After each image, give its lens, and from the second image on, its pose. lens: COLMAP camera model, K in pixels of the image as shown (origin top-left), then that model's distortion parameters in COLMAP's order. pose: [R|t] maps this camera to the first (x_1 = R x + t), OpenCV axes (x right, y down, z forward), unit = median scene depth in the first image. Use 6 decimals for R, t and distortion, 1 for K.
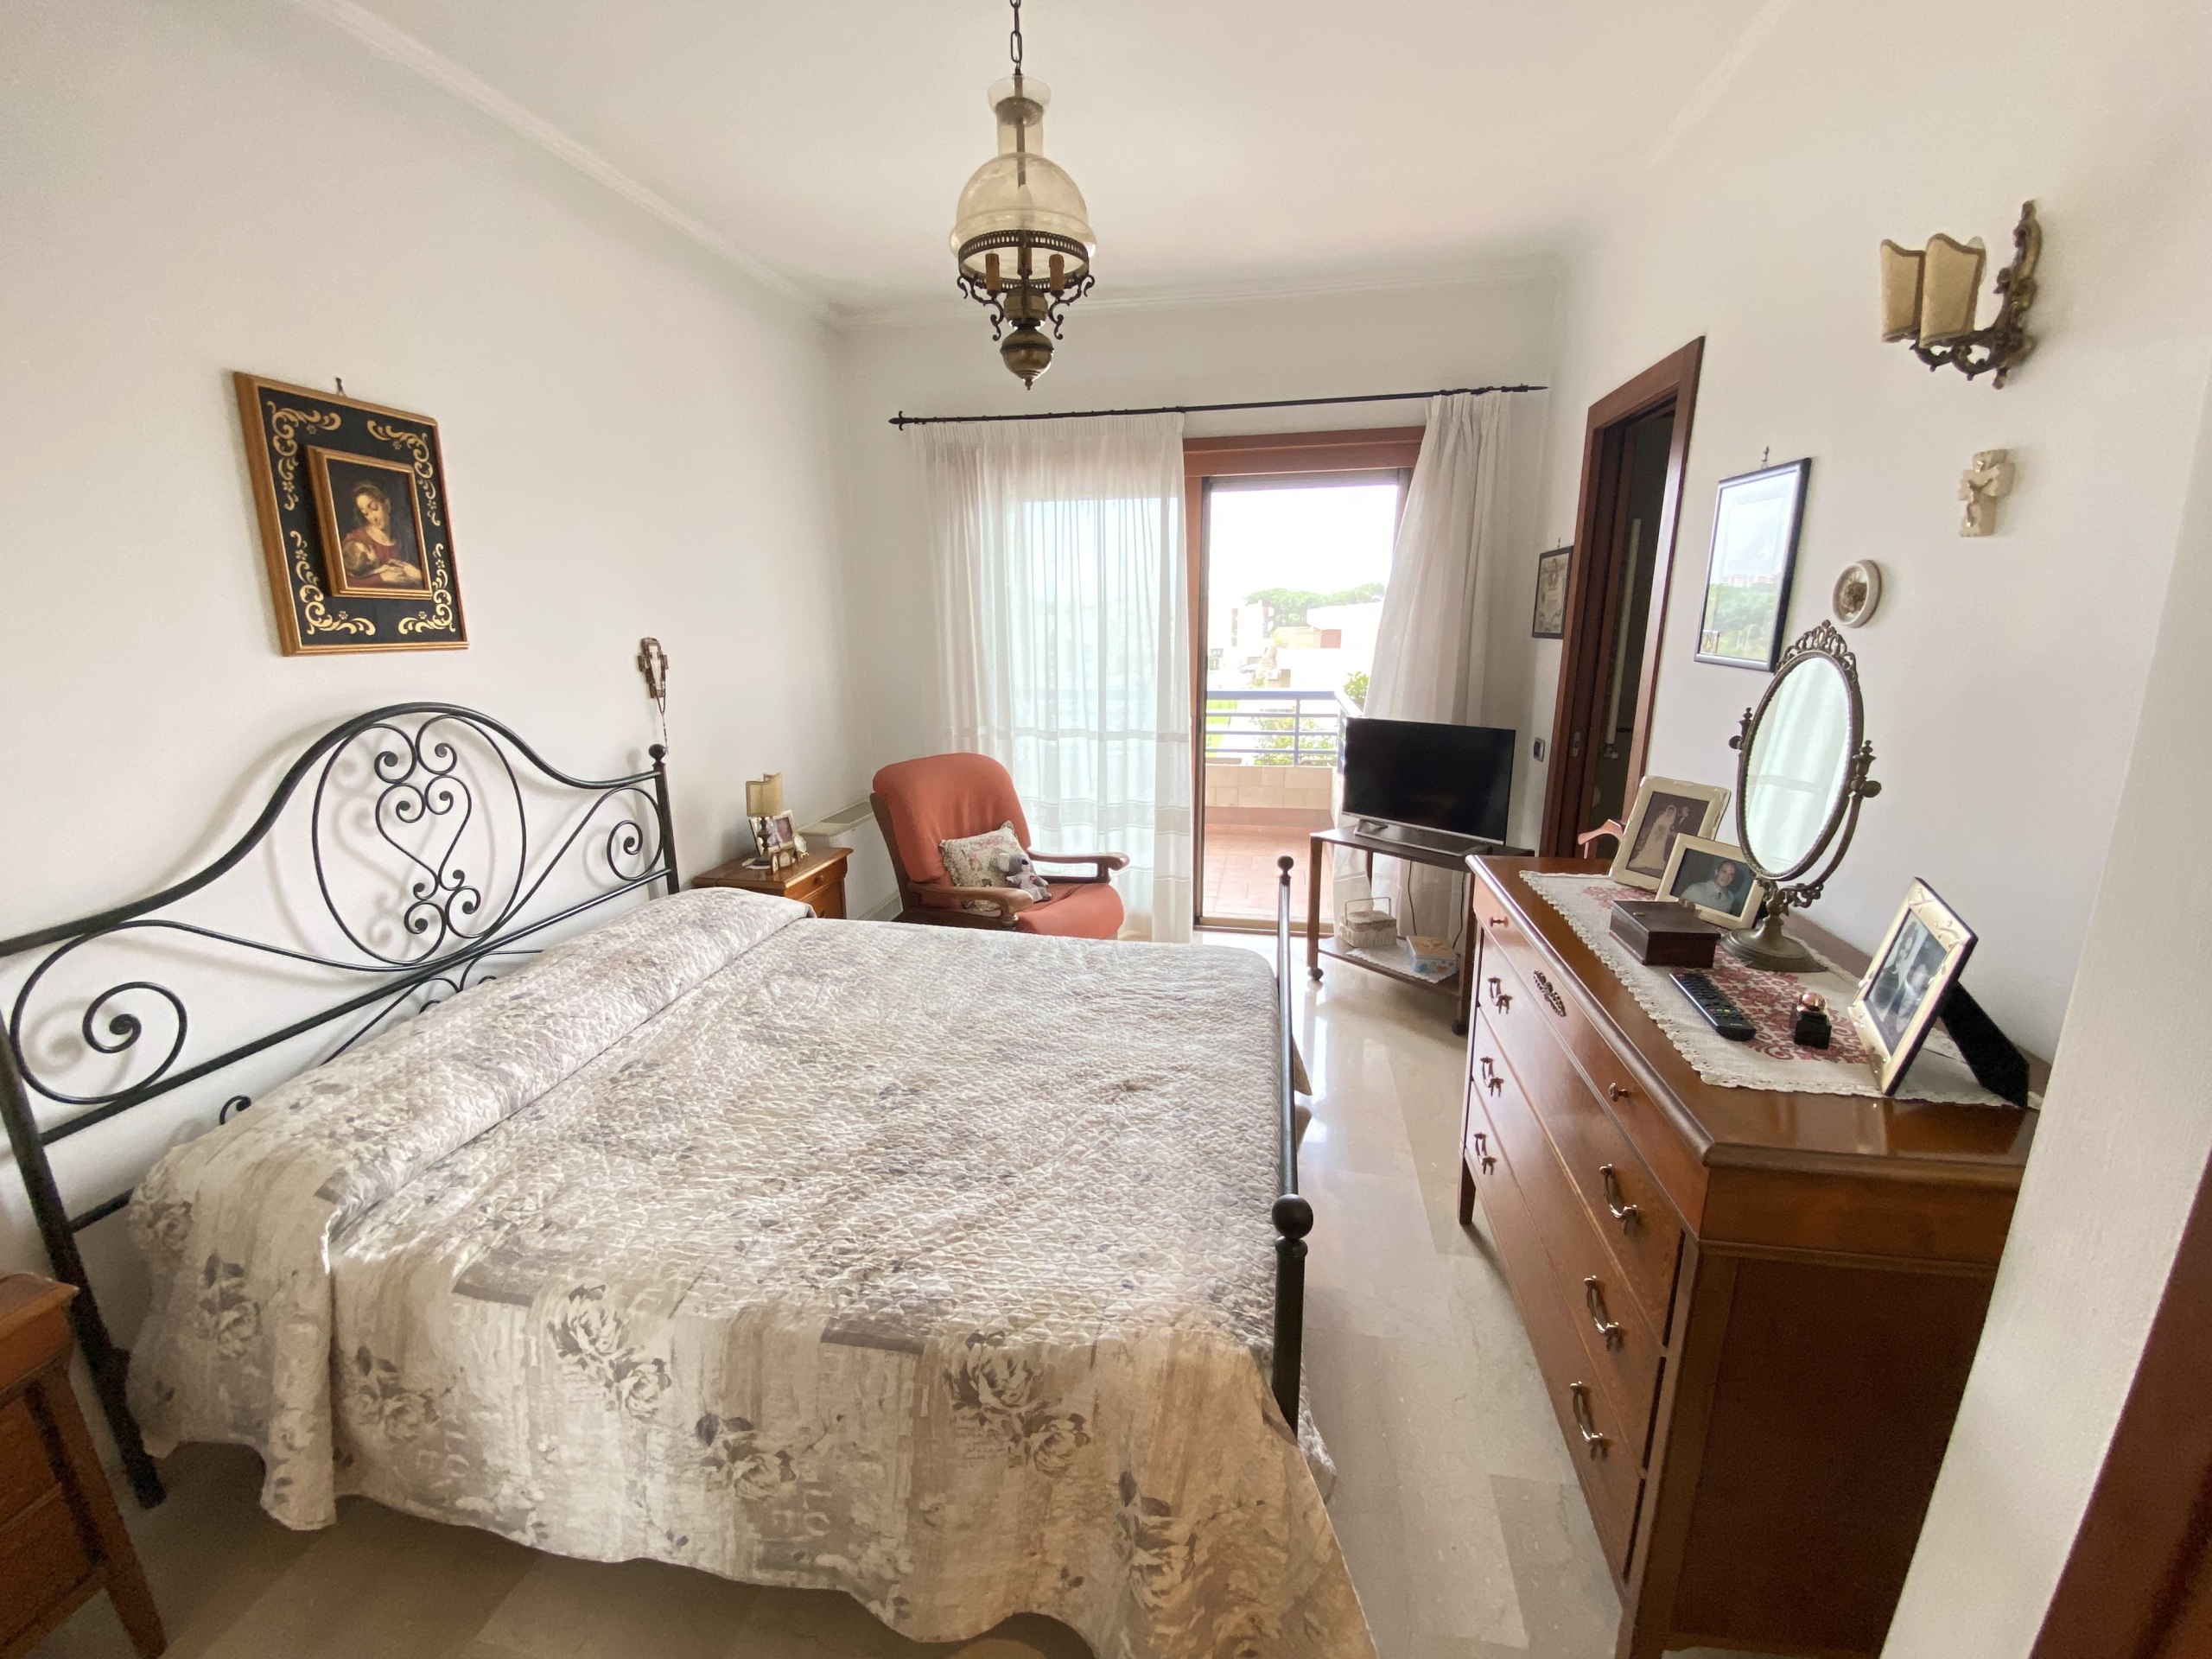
lens RADIAL K [[902.0, 0, 1102.0], [0, 902.0, 833.8], [0, 0, 1]] dist [0.021129, -0.027273]
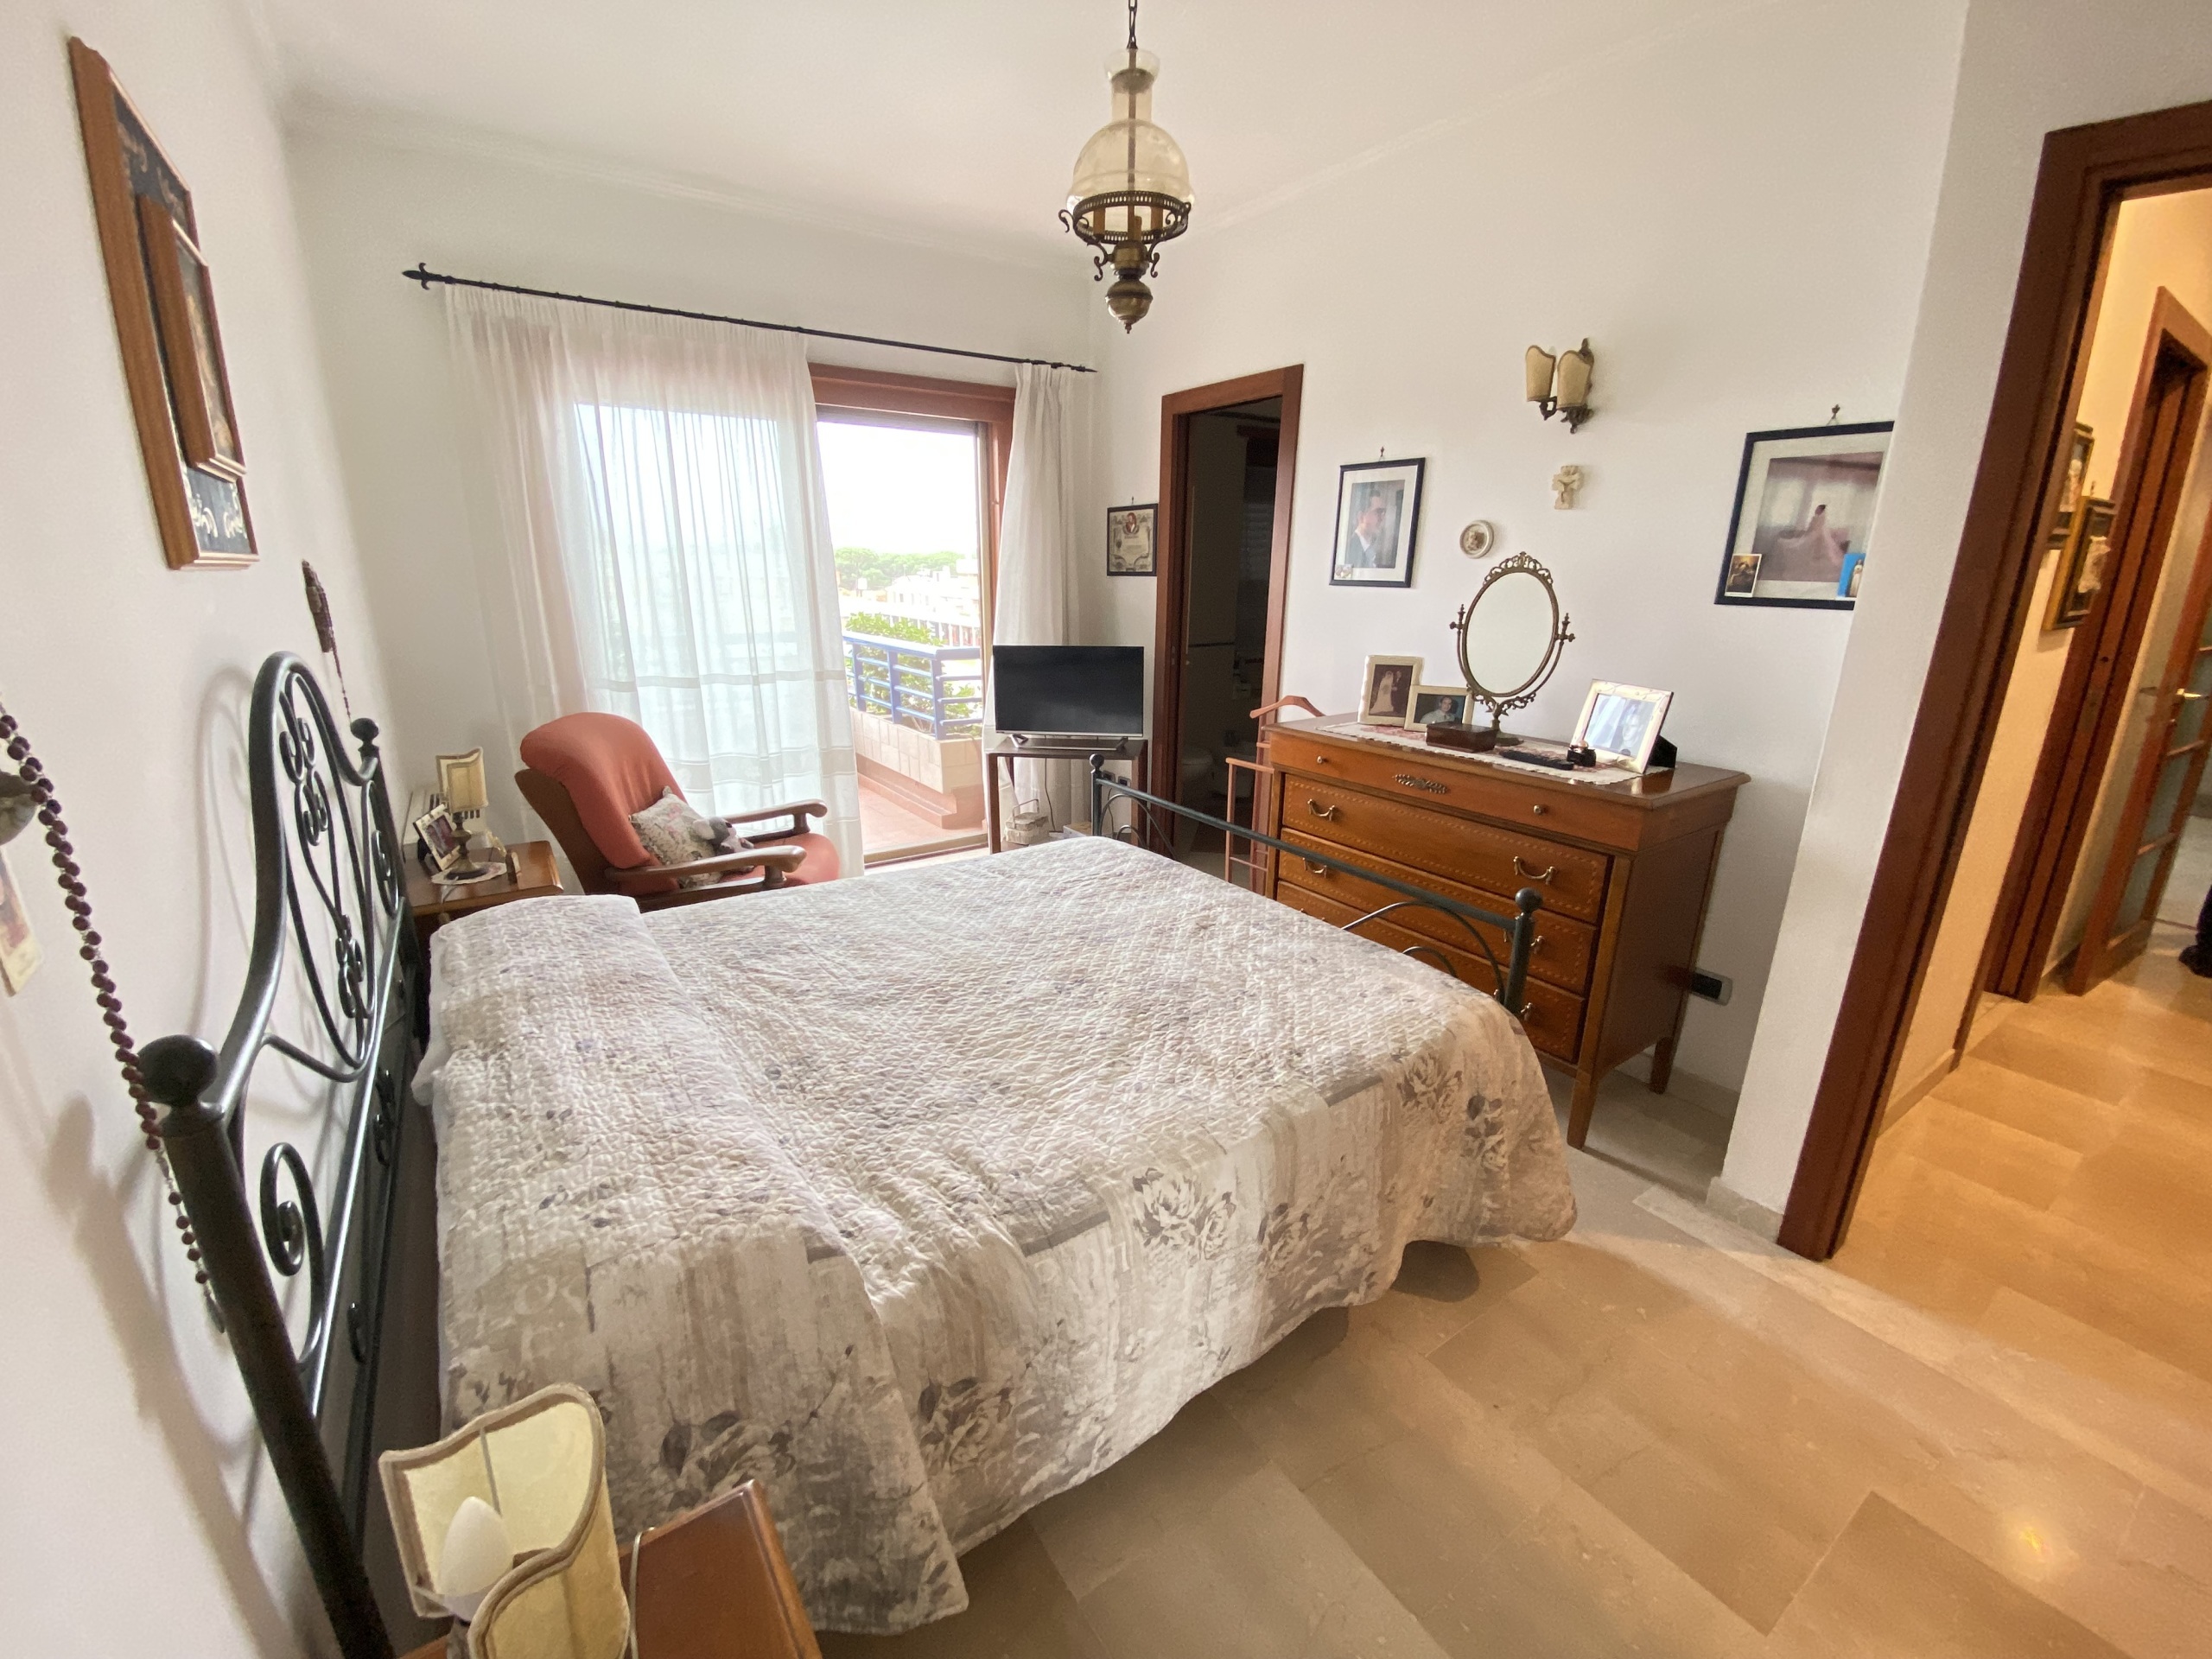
lens RADIAL K [[900.9, 0, 1106.0], [0, 900.9, 829.5], [0, 0, 1]] dist [0.049994, -0.048506]
pose [[0.703803, -0.185491, 0.685751, -0.938860], [0.154613, 0.982165, 0.106987, -0.005571], [-0.693365, 0.030729, 0.719931, 0.201614]]
